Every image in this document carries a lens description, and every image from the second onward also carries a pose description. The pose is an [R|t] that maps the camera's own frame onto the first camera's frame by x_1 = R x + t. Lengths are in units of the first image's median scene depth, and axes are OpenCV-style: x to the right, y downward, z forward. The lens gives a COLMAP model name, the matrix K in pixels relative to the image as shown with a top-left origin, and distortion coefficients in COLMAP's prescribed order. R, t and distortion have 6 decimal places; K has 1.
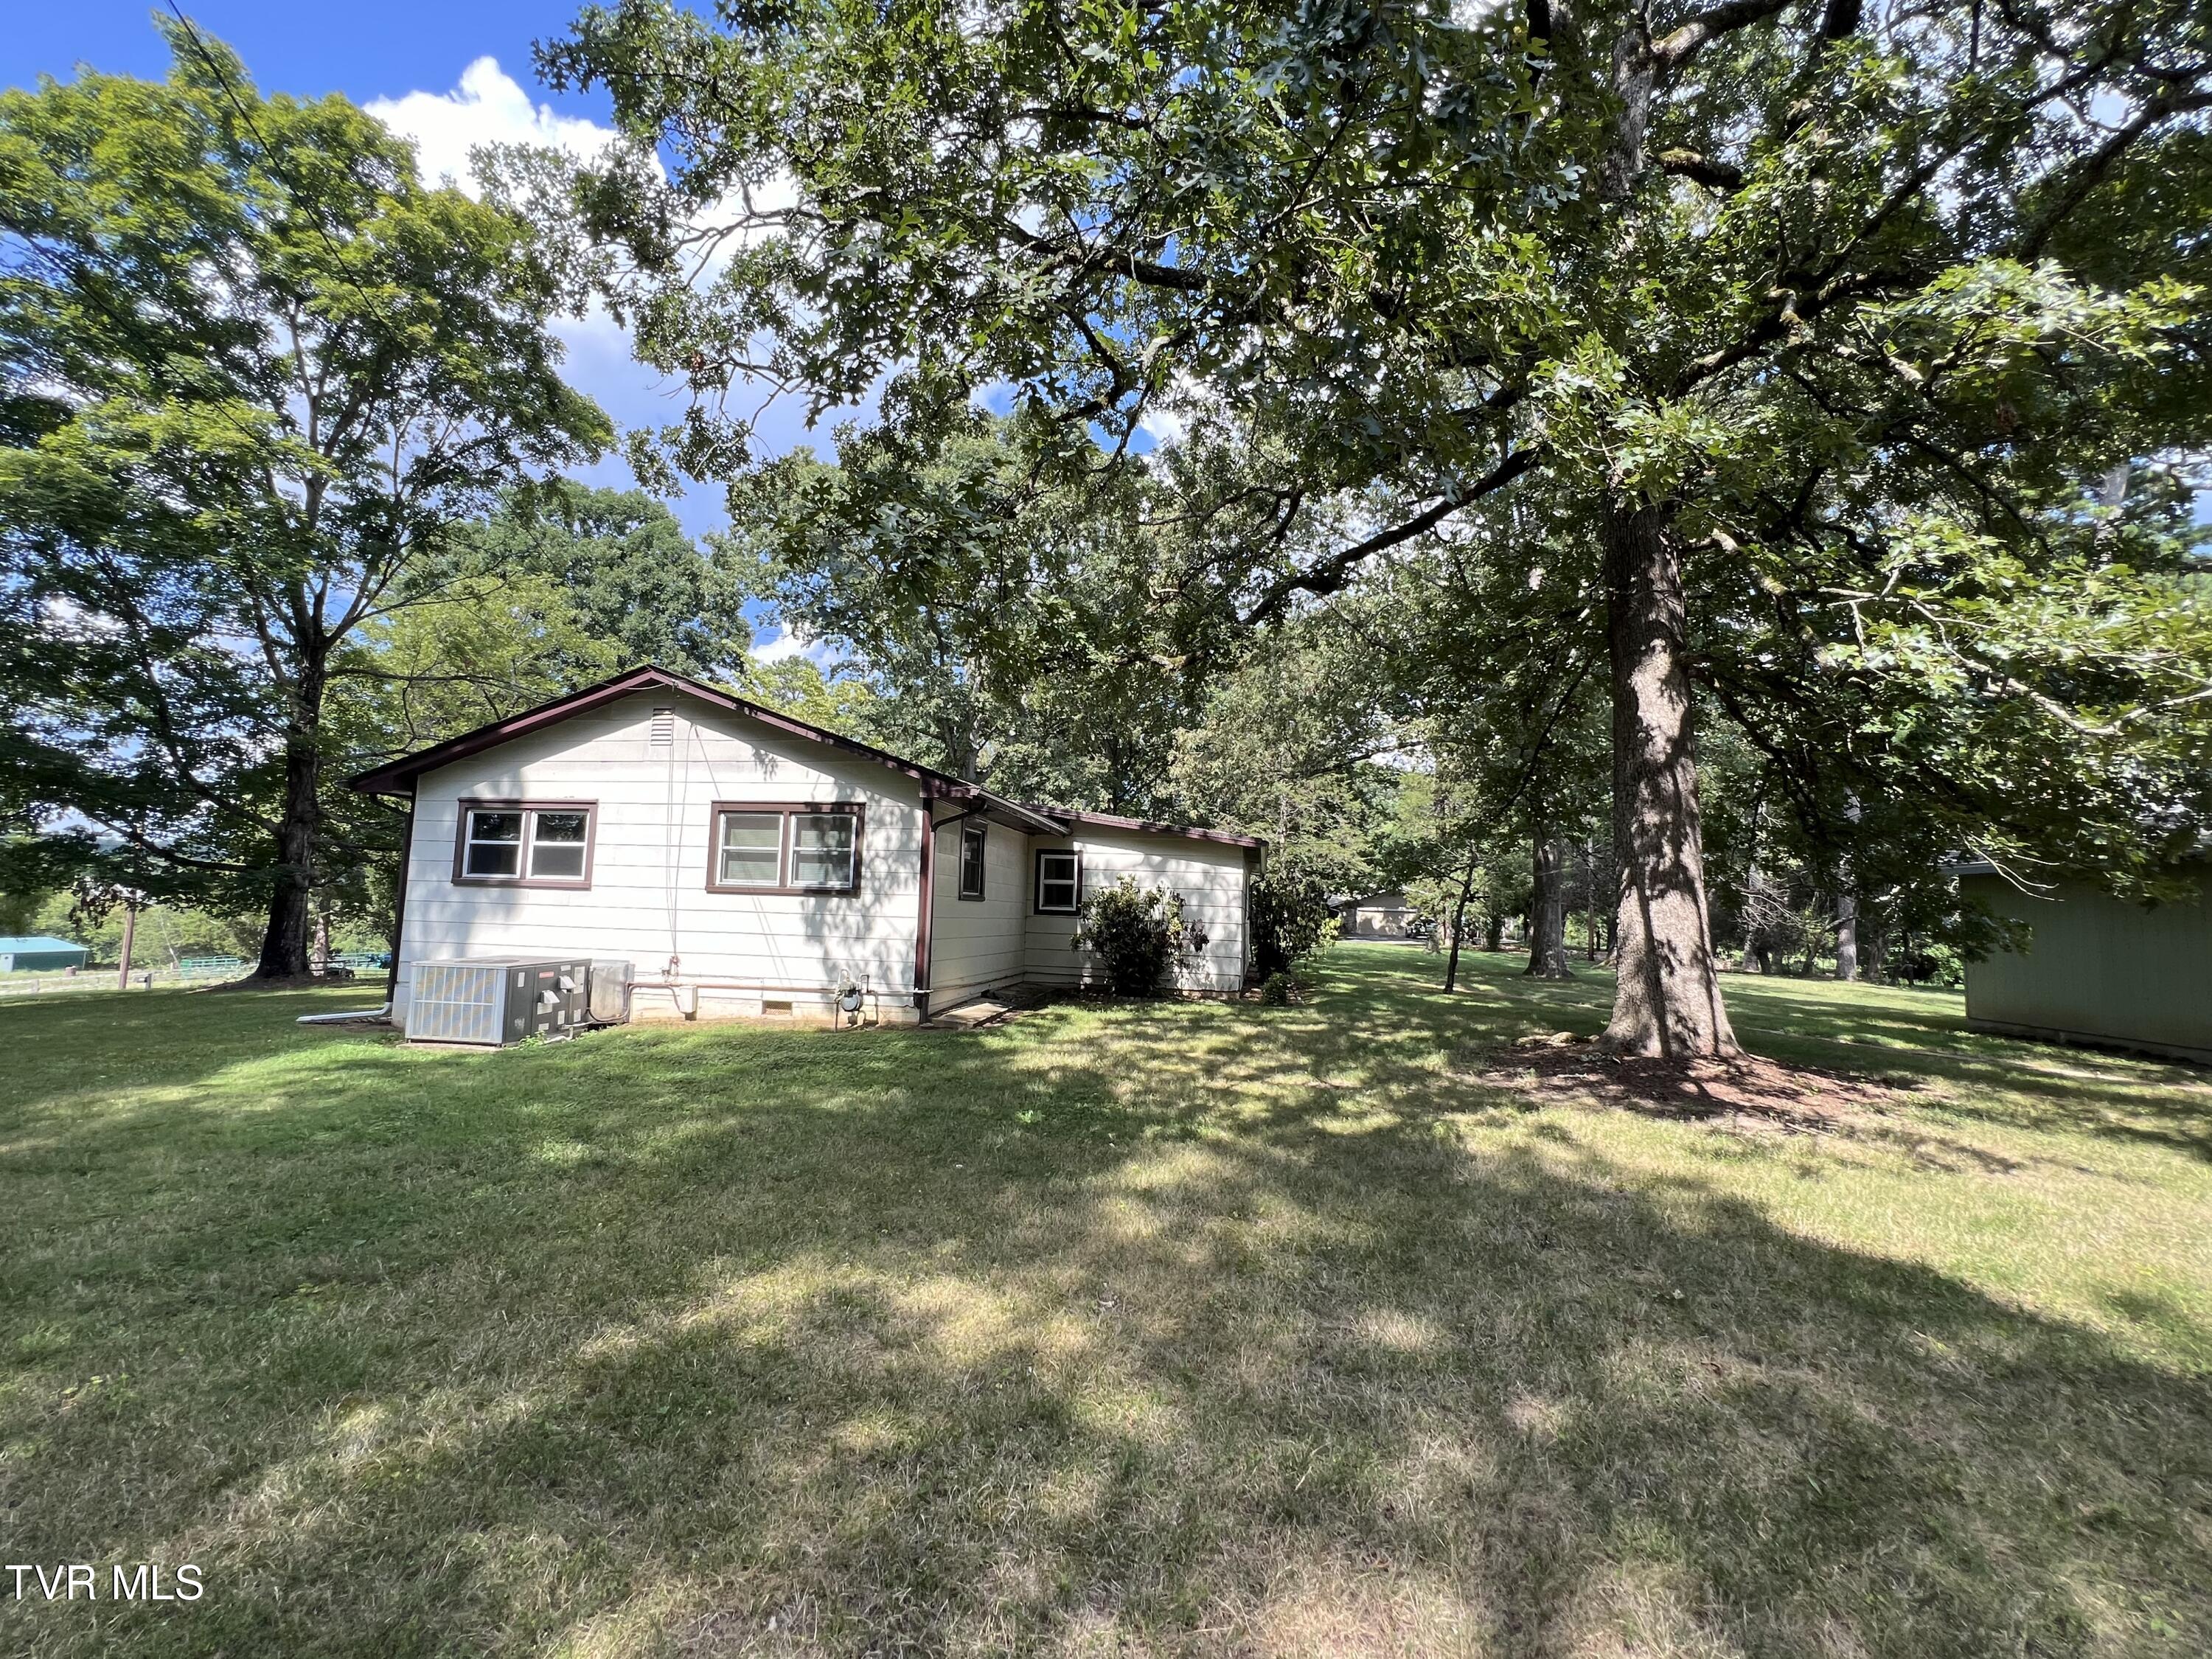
lens RADIAL K [[898.1, 0, 1115.4], [0, 898.1, 830.8], [0, 0, 1]] dist [-0.009965, 0.001061]
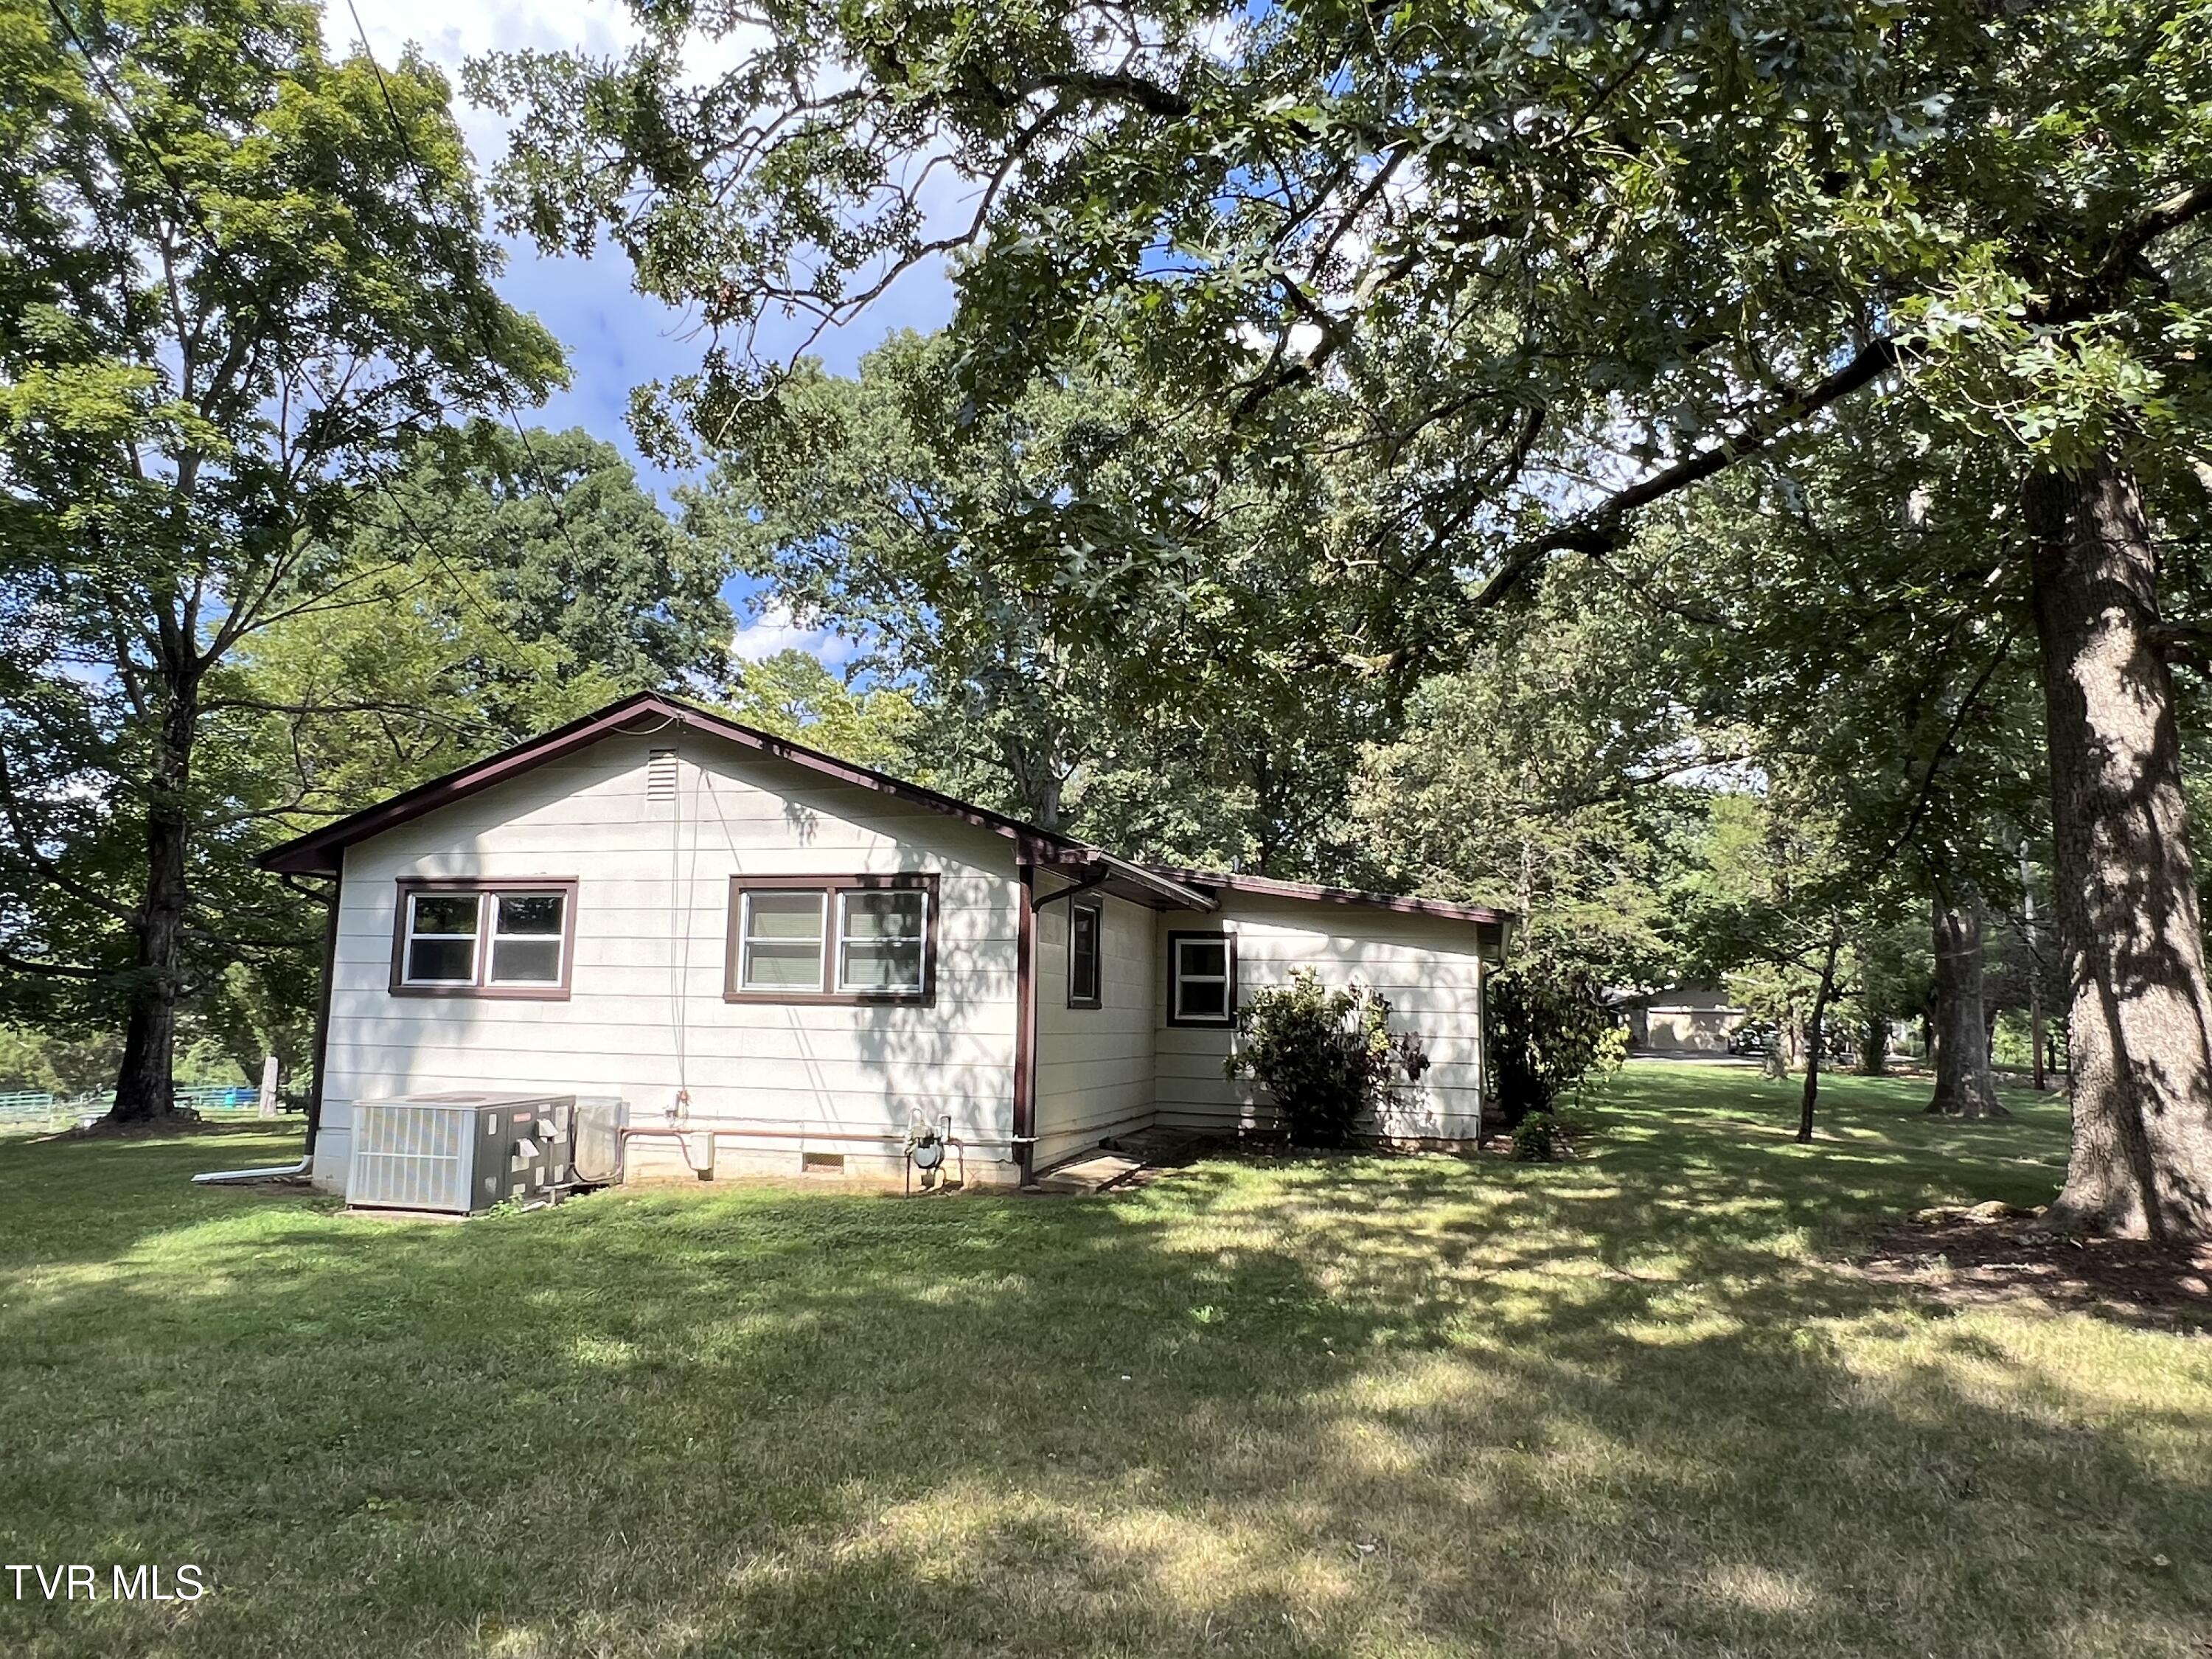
lens RADIAL K [[1368.7, 0, 1107.4], [0, 1368.7, 834.7], [0, 0, 1]] dist [-0.010519, 0.002657]
pose [[0.993899, -0.024190, -0.107606, -0.028095], [0.019617, 0.998867, -0.043355, -0.012300], [0.108533, 0.040980, 0.993248, -0.068550]]
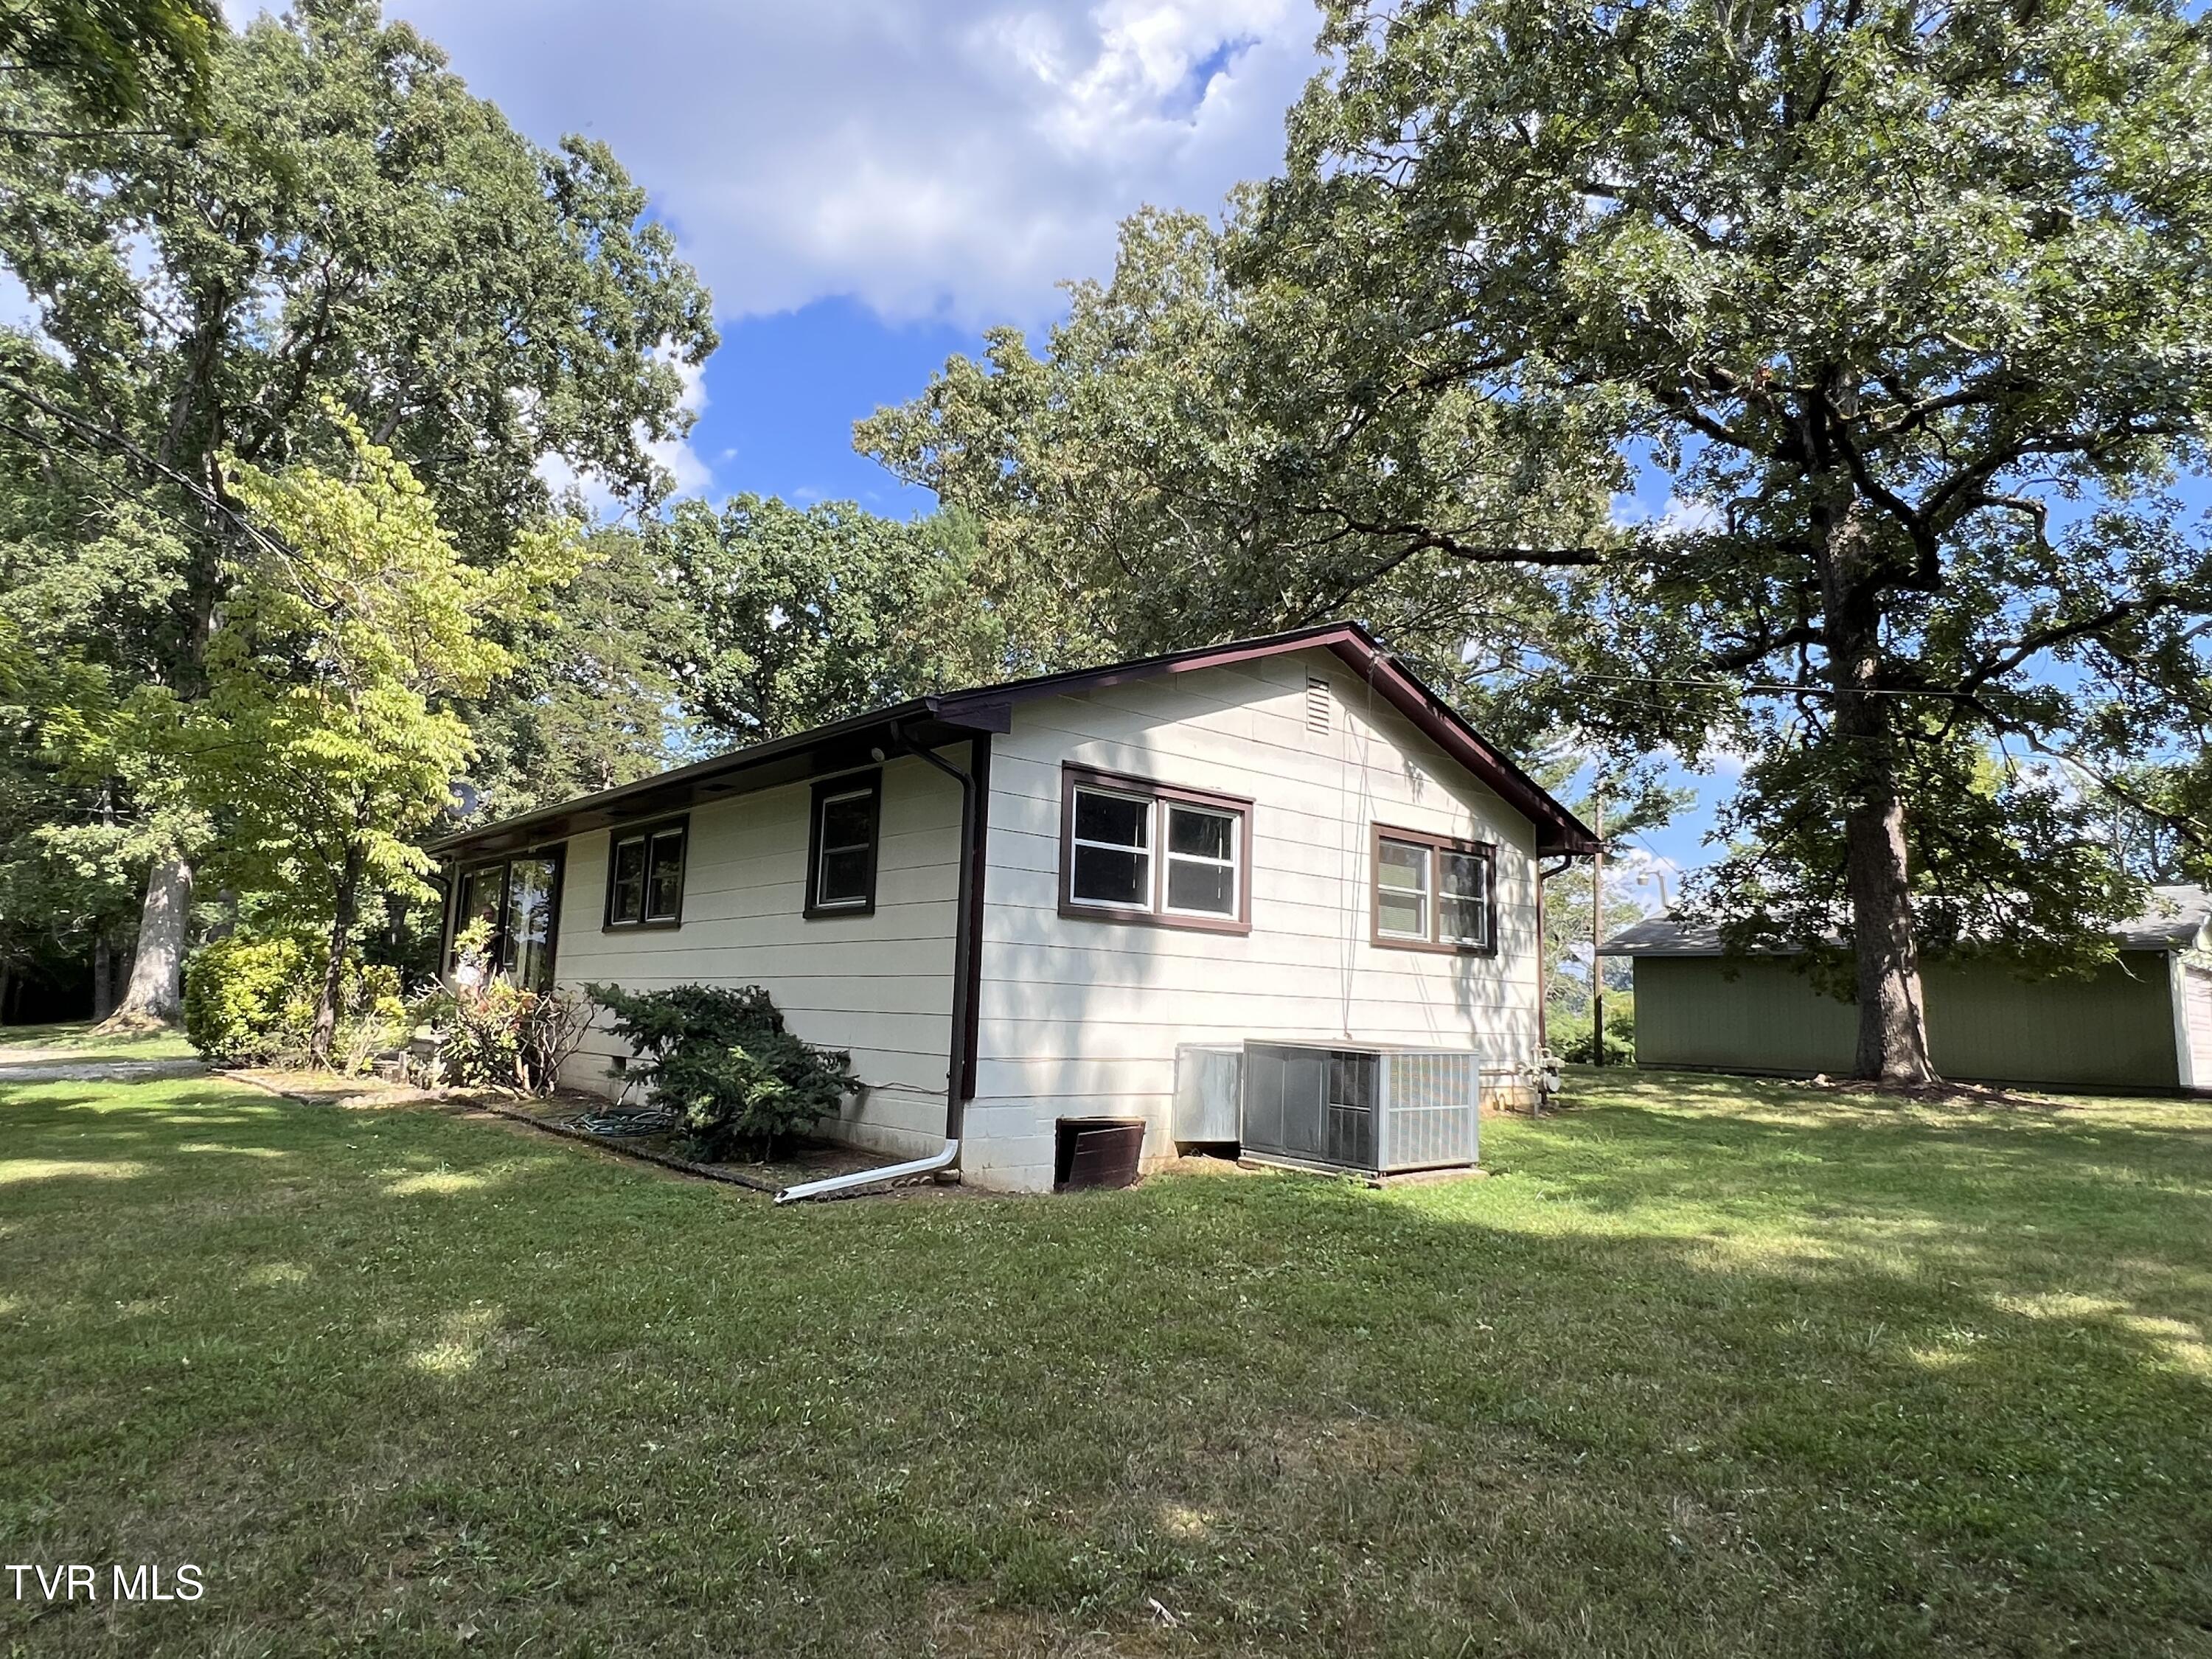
lens RADIAL K [[1310.8, 0, 1097.3], [0, 1310.8, 825.6], [0, 0, 1]] dist [-0.006745, -0.001735]
pose [[0.649219, 0.102768, 0.753627, -1.438369], [-0.080059, 0.994559, -0.066655, 0.060796], [-0.756376, -0.017061, 0.653914, 0.483800]]
